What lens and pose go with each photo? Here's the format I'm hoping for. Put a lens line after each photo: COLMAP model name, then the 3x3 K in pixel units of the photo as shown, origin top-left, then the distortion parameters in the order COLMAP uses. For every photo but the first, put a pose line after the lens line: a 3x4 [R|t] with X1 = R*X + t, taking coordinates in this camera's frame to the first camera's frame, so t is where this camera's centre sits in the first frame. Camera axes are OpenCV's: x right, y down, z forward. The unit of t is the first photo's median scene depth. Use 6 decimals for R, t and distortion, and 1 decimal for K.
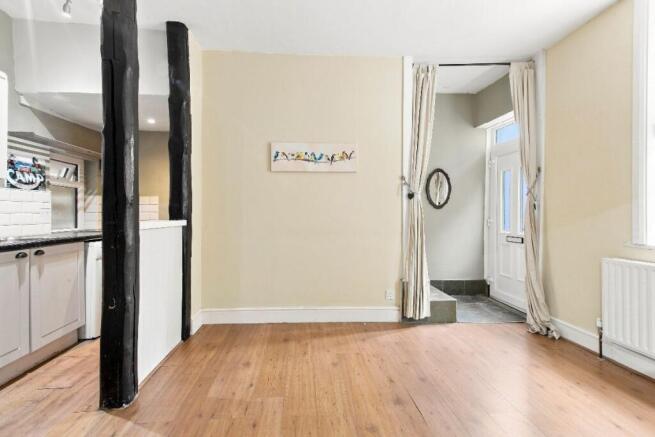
lens RADIAL K [[292.4, 0, 308.1], [0, 292.4, 209.6], [0, 0, 1]] dist [0.023423, -0.003575]
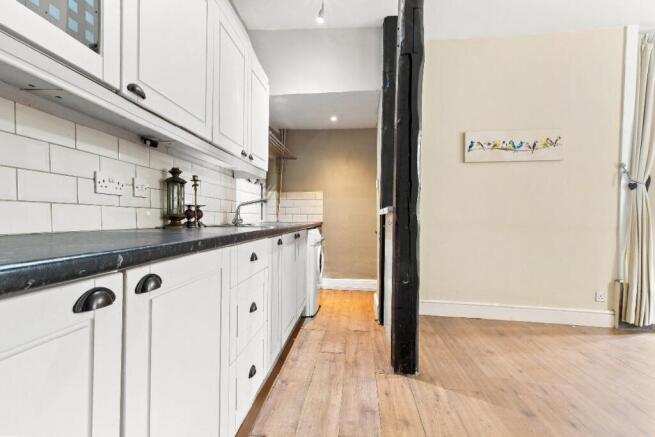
lens RADIAL K [[292.4, 0, 313.2], [0, 292.4, 219.8], [0, 0, 1]] dist [0.023423, -0.003575]
pose [[0.981610, 0.009423, -0.190664, -0.429555], [-0.006302, 0.999836, 0.016969, 0.047507], [0.190793, -0.015456, 0.981509, -0.059829]]
